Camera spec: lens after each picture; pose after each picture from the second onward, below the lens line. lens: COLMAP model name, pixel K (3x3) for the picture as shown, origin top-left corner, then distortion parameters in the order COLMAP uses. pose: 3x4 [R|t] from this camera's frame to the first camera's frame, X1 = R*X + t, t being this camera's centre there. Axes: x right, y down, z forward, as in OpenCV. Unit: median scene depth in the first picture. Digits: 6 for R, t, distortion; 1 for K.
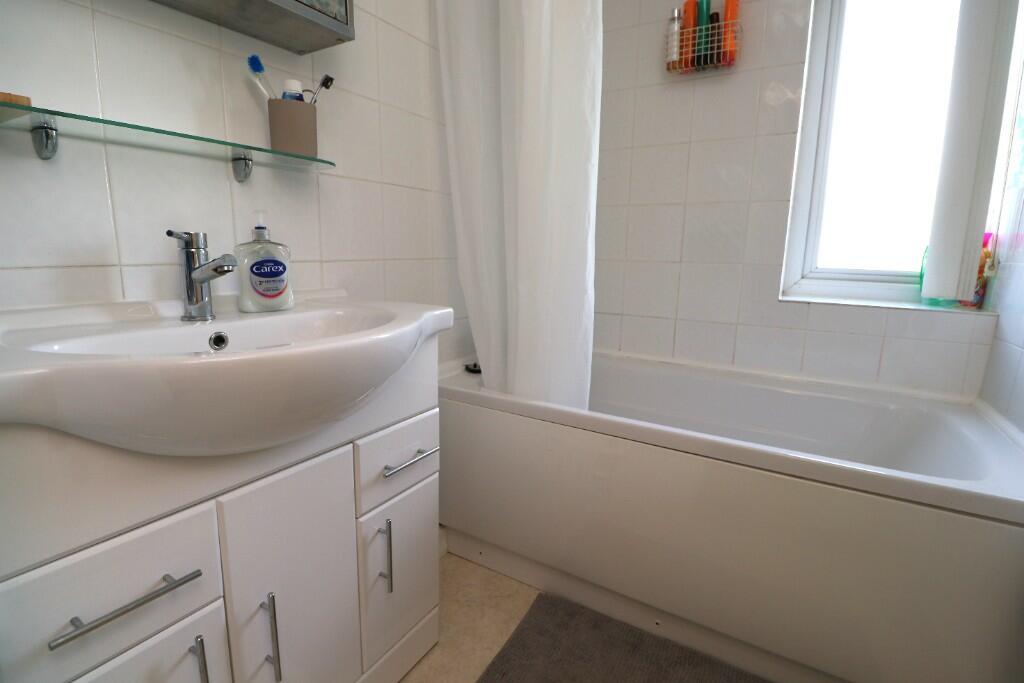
lens RADIAL K [[494.7, 0, 512.0], [0, 494.7, 339.7], [0, 0, 1]] dist [-0.002309, -0.011233]
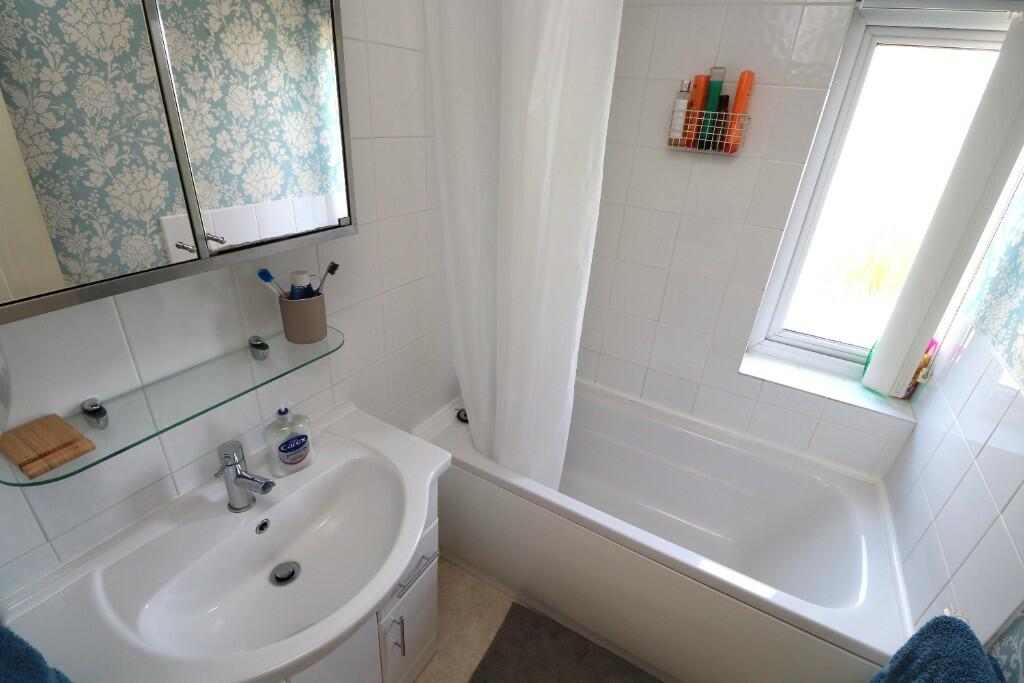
lens RADIAL K [[494.7, 0, 507.9], [0, 494.7, 313.7], [0, 0, 1]] dist [-0.002309, -0.011233]
pose [[0.998817, 0.034411, 0.034359, -0.032012], [-0.042719, 0.958492, 0.281901, -0.632334], [-0.023233, -0.283035, 0.958828, -0.031008]]
